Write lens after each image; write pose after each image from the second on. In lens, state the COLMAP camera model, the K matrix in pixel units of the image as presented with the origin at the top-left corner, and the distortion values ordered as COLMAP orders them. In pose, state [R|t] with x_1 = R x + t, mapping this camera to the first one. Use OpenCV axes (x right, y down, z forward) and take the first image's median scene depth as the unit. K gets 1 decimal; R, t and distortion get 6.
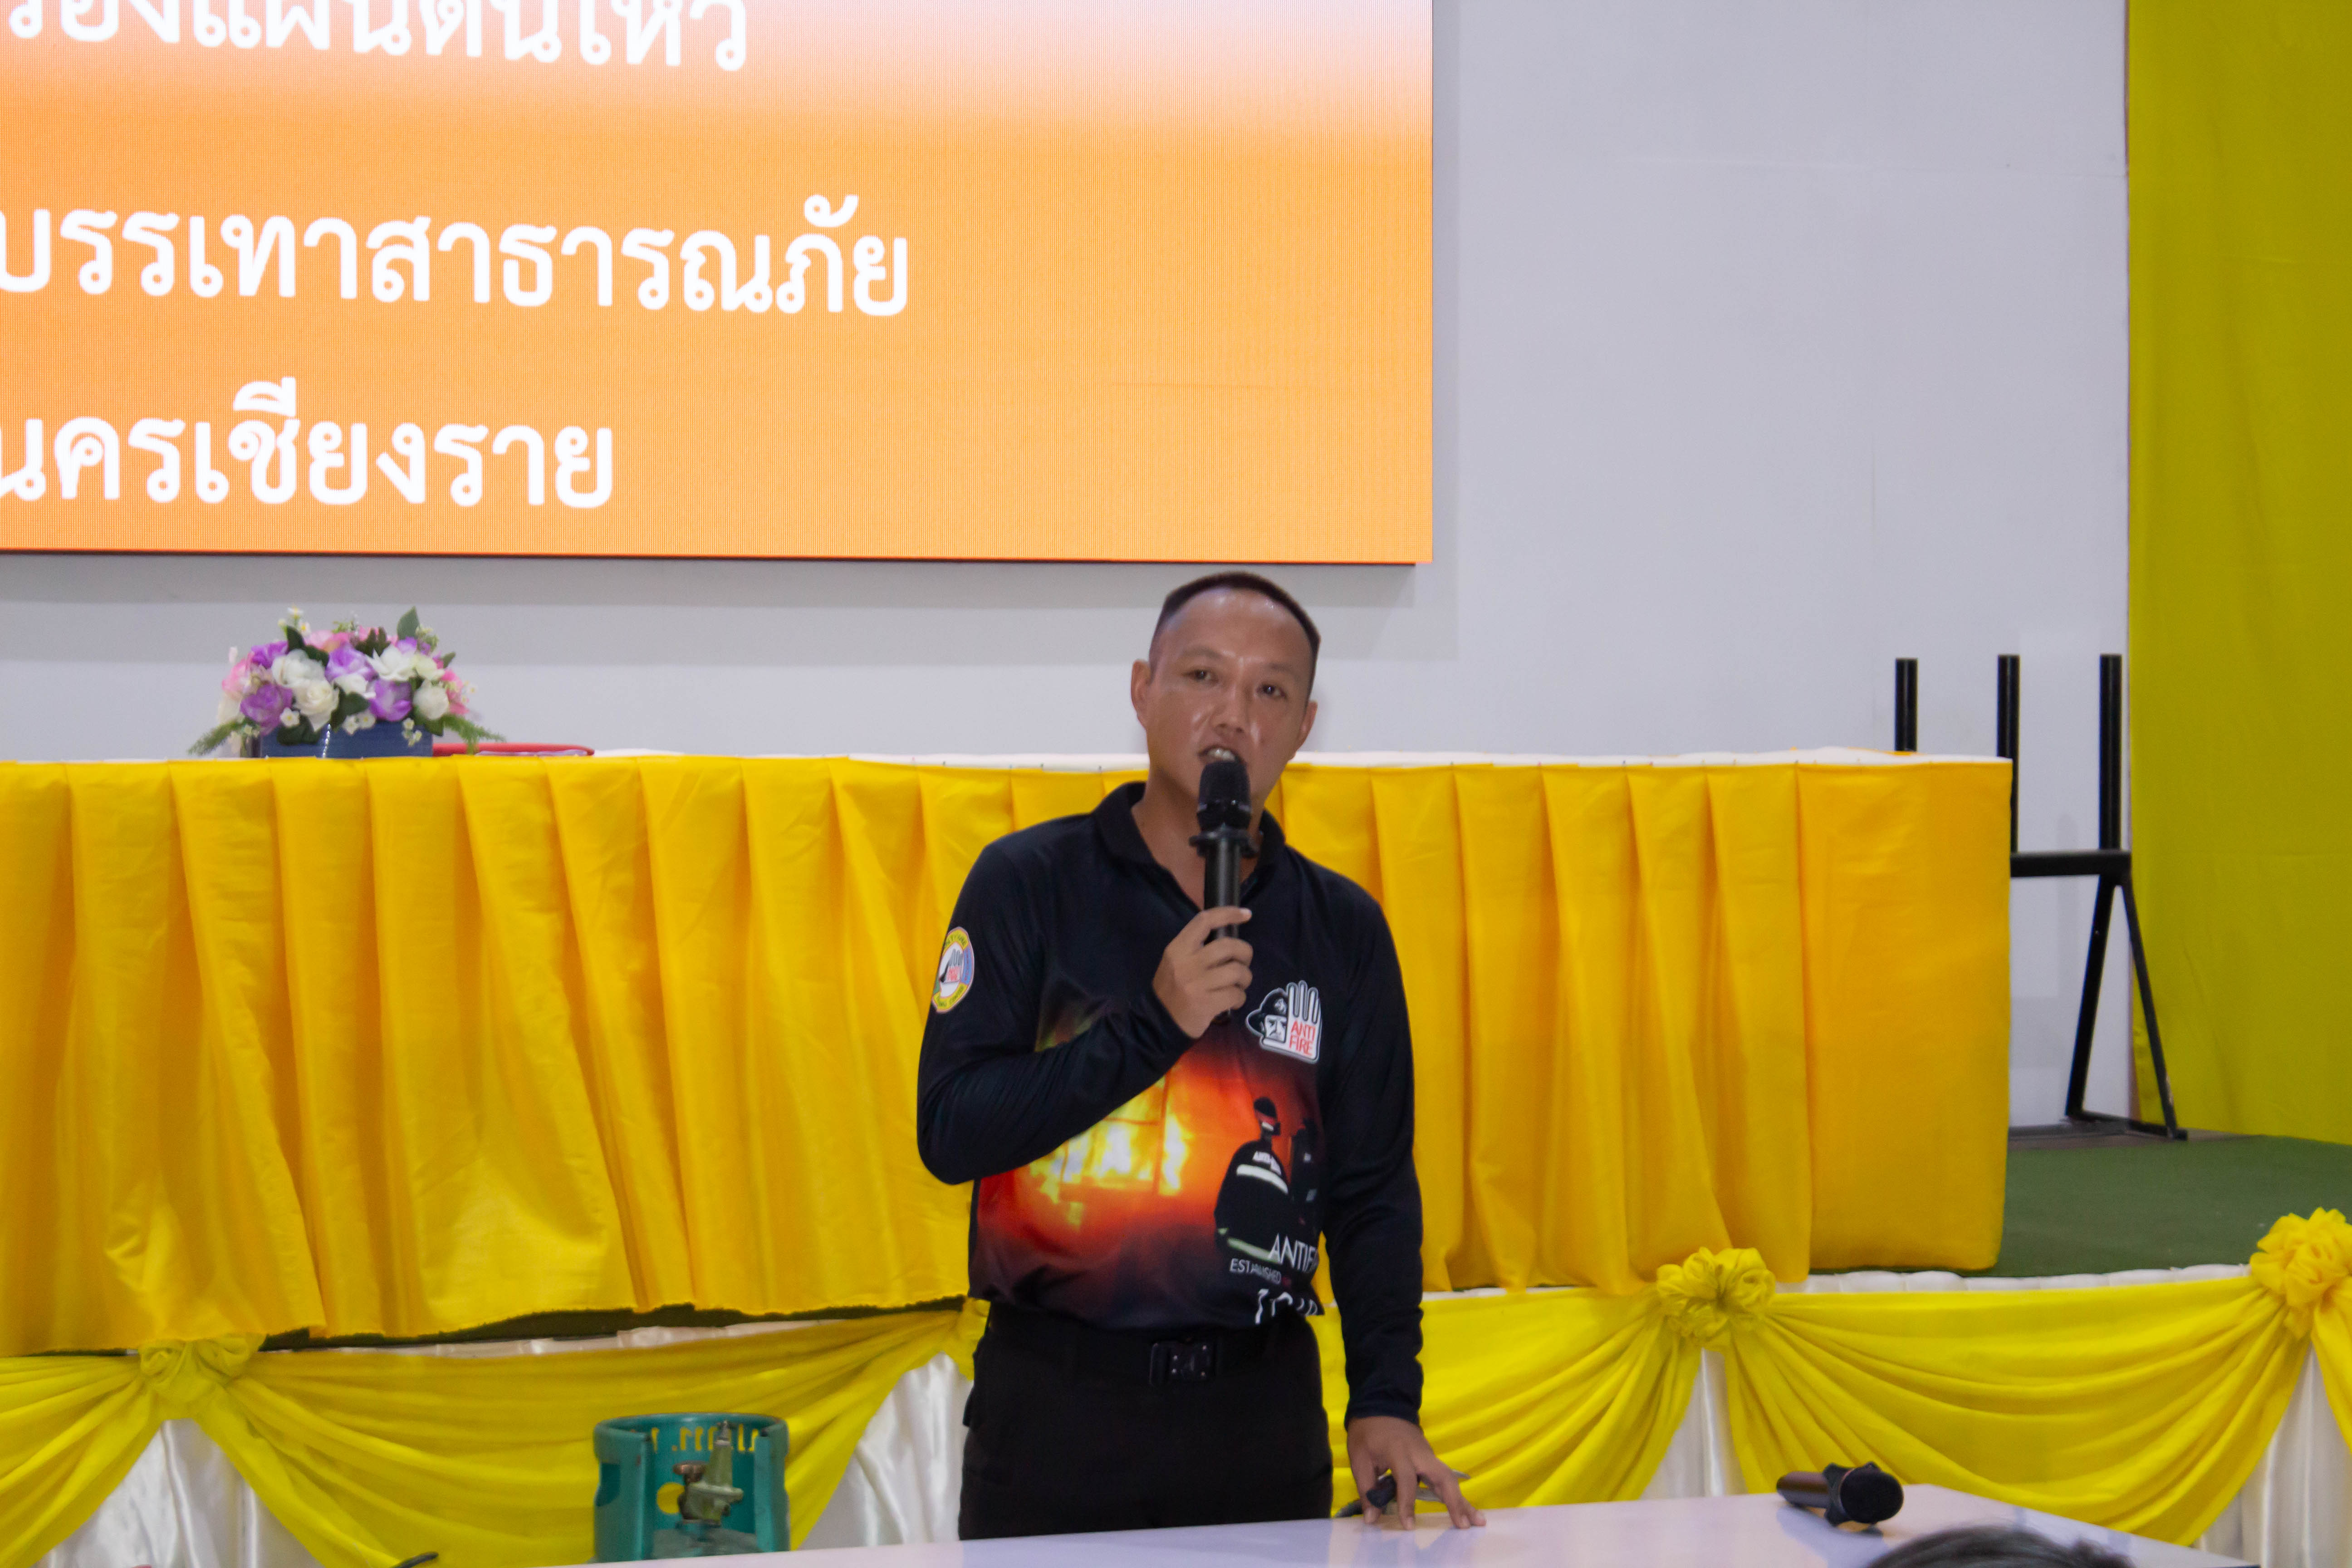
lens RADIAL K [[5578.5, 0, 1173.4], [0, 5578.5, 779.2], [0, 0, 1]] dist [0.056458, 0.366942]
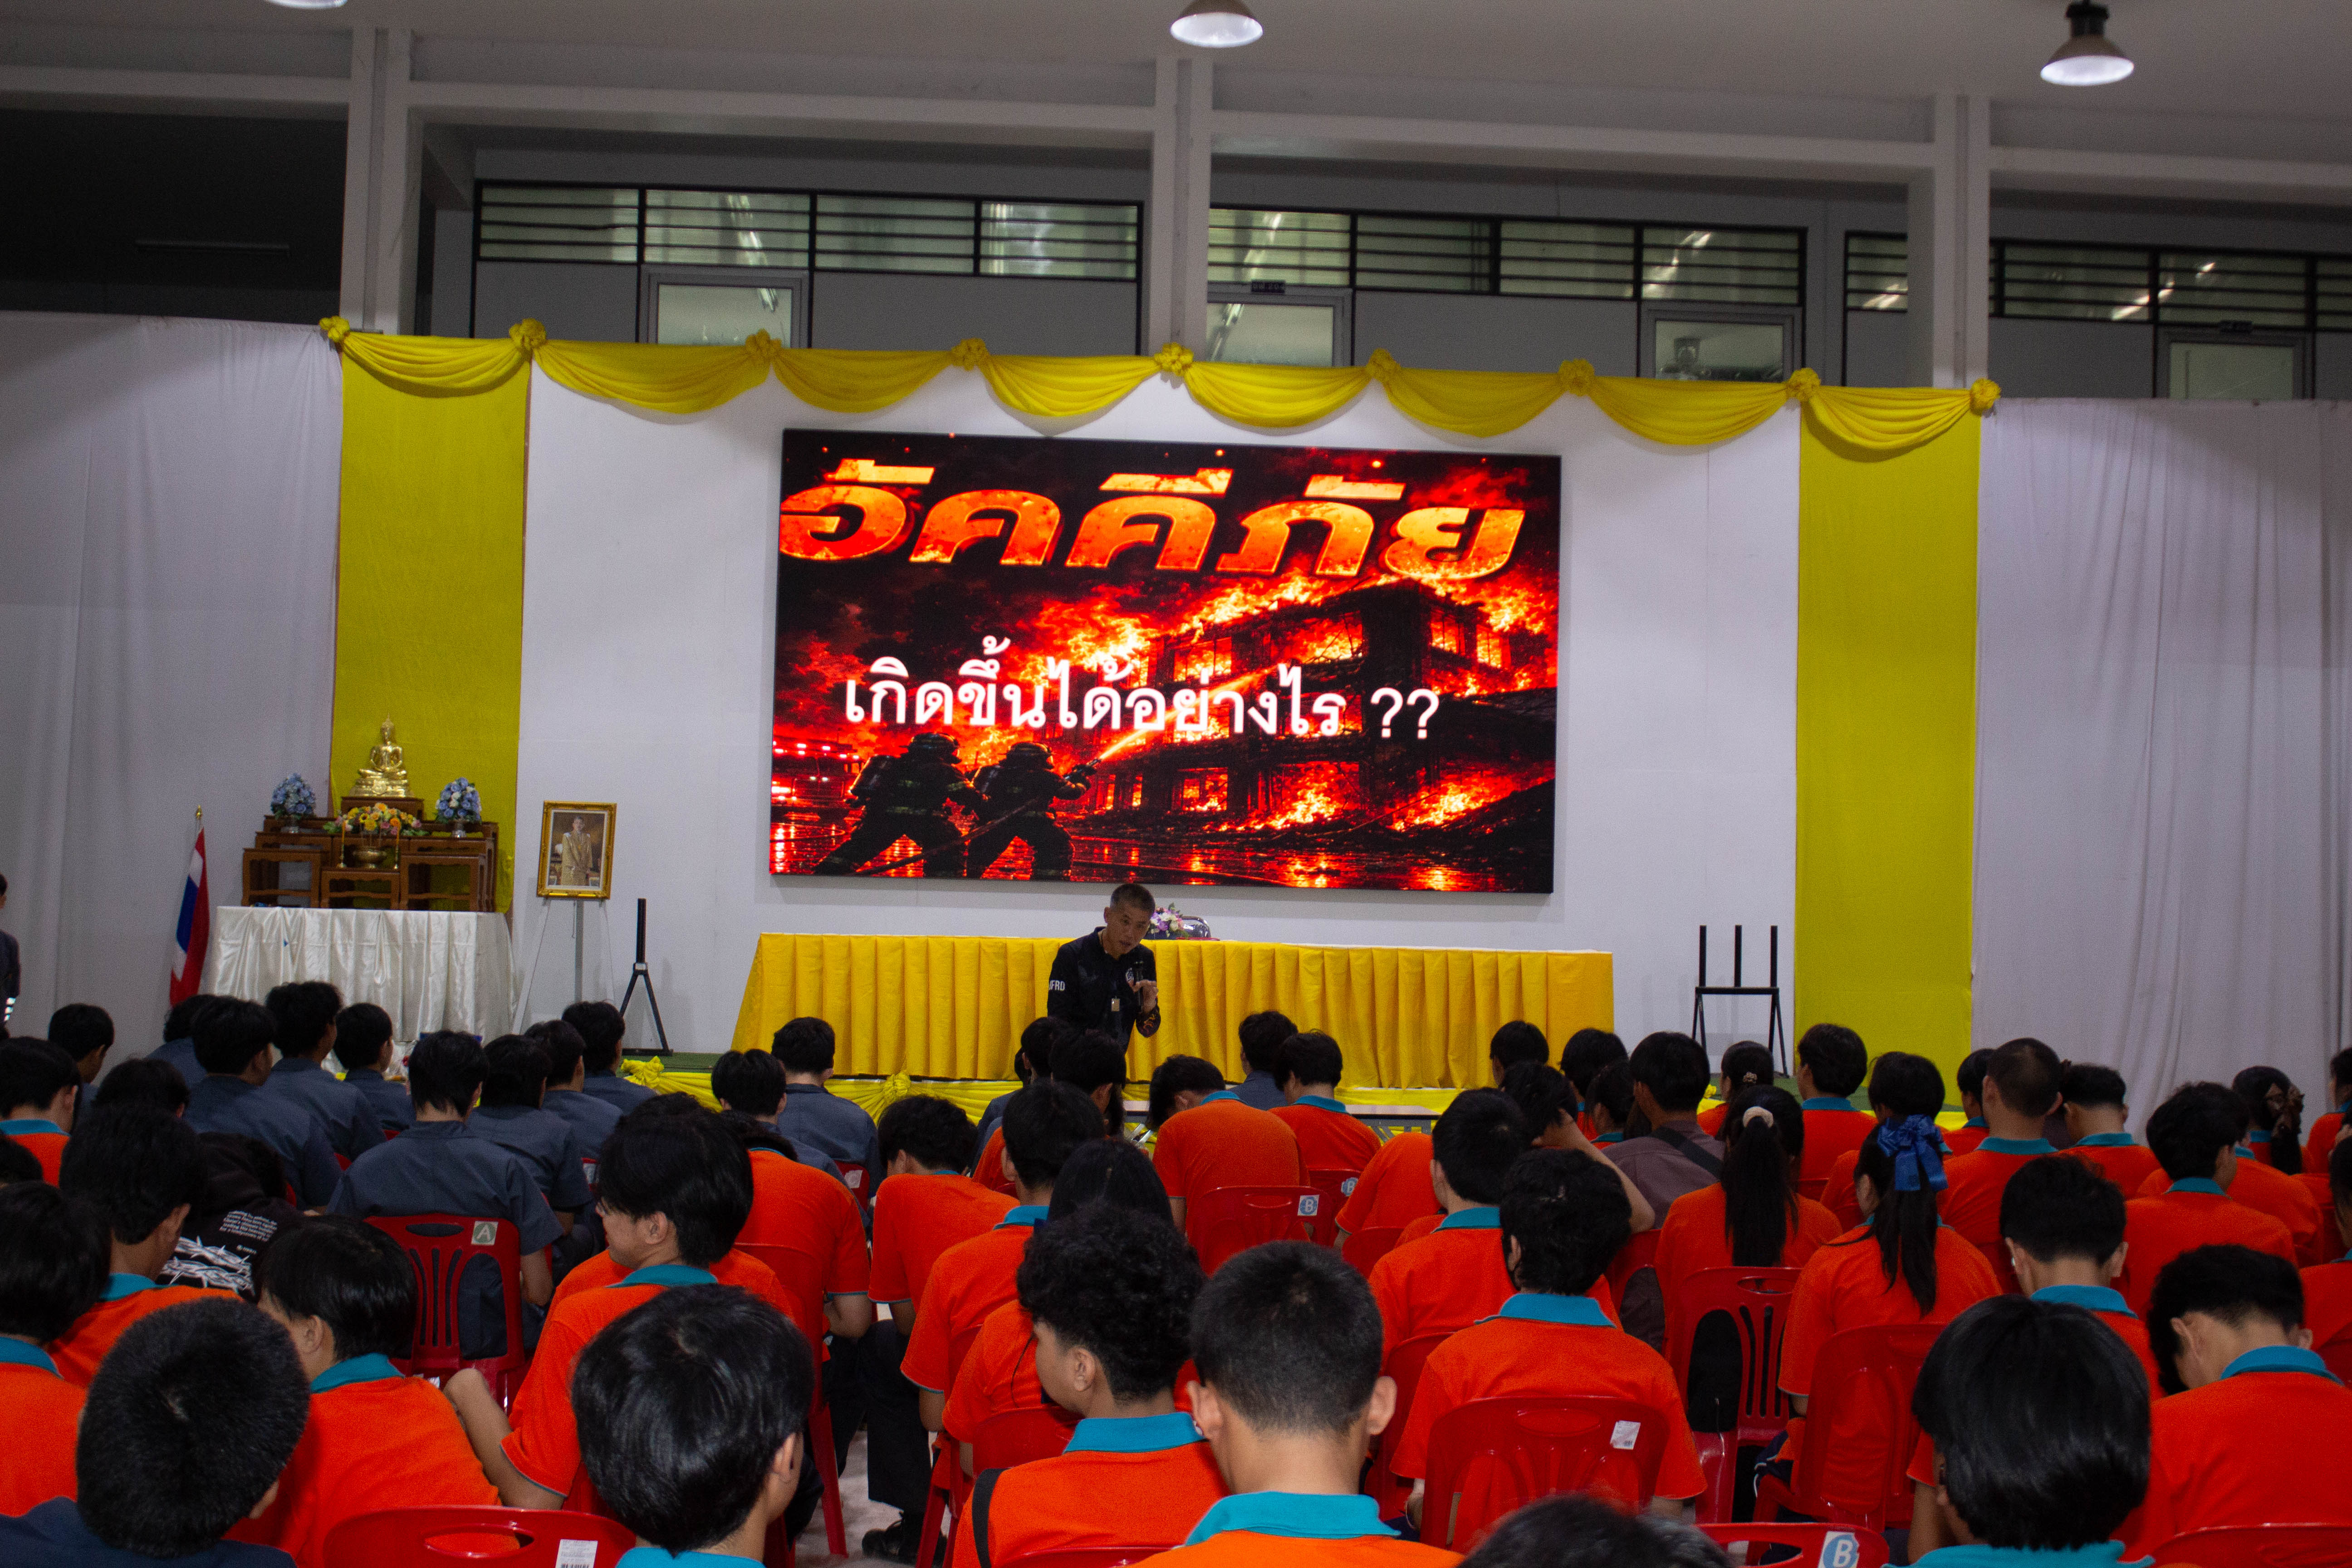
lens RADIAL K [[2978.9, 0, 1174.8], [0, 2978.9, 744.0], [0, 0, 1]] dist [-0.084315, 0.178488]
pose [[0.952018, 0.006970, -0.305964, 0.490095], [-0.030520, 0.996919, -0.072254, 0.009596], [0.304518, 0.078125, 0.949297, -0.981303]]
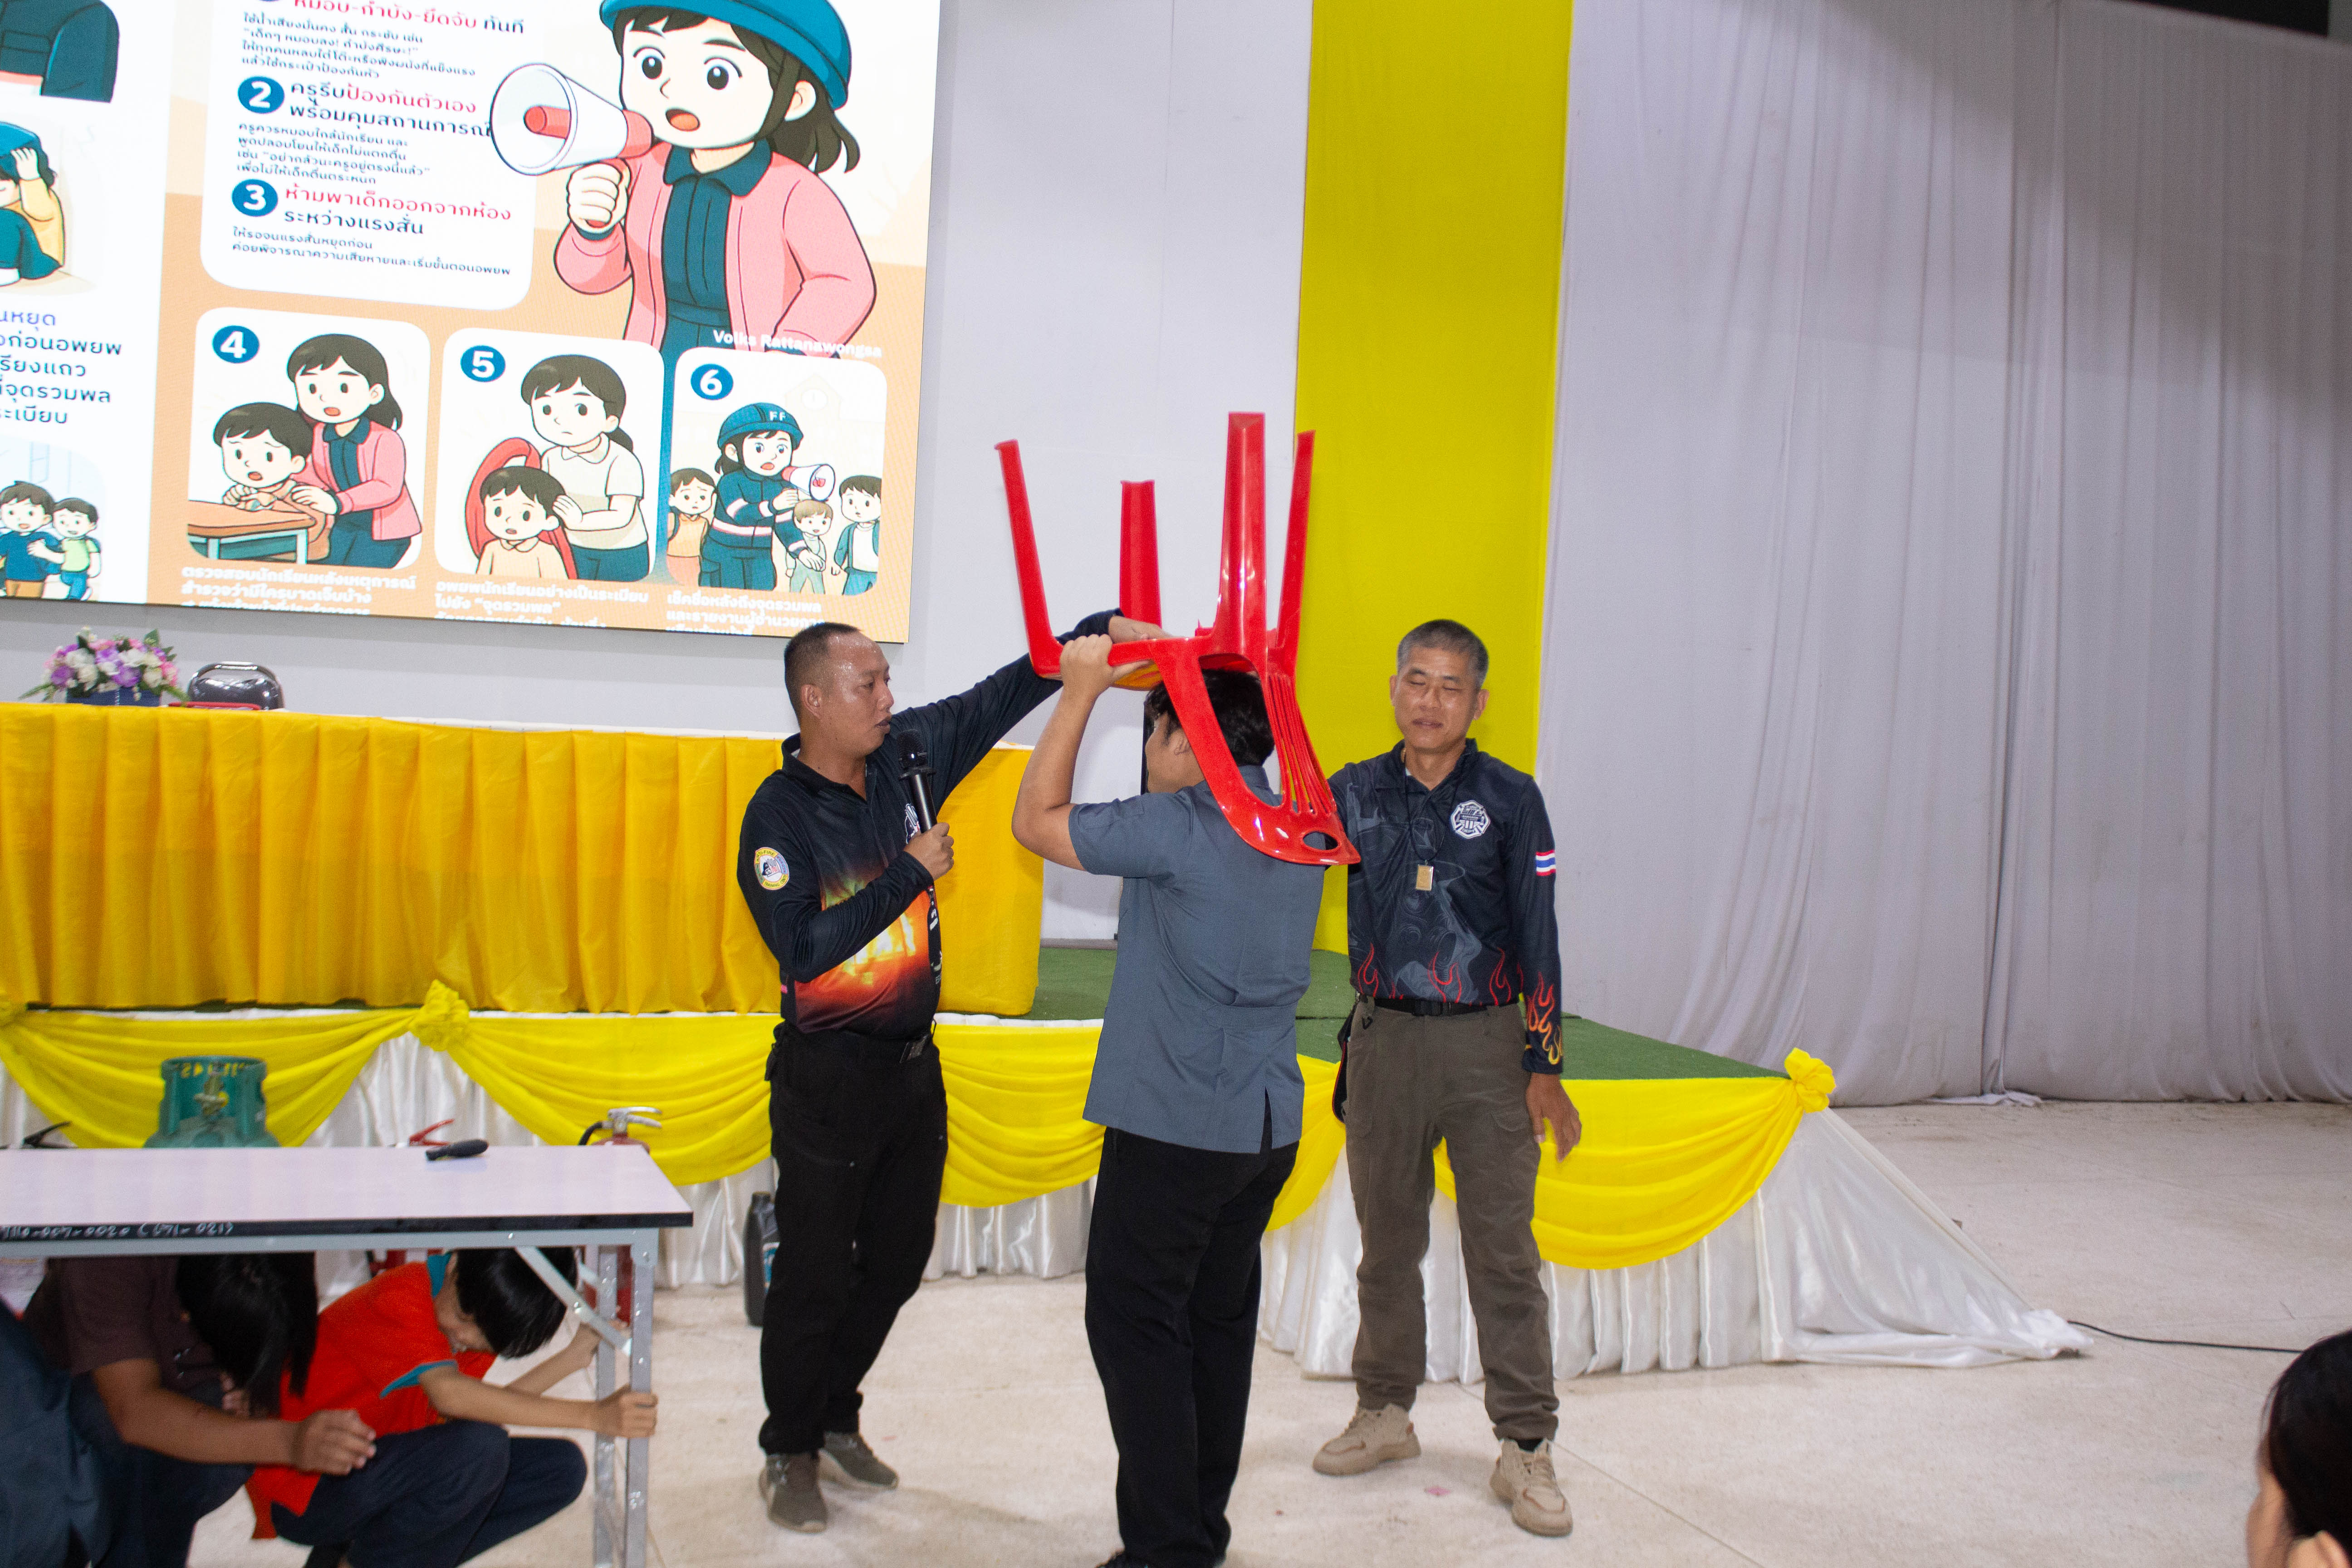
lens RADIAL K [[2432.6, 0, 1177.6], [0, 2432.6, 765.3], [0, 0, 1]] dist [-0.136762, 0.170577]
pose [[0.998087, 0.046707, -0.040513, 0.238143], [-0.046601, 0.998907, 0.003578, -0.003107], [0.040636, -0.001683, 0.999173, 0.180316]]
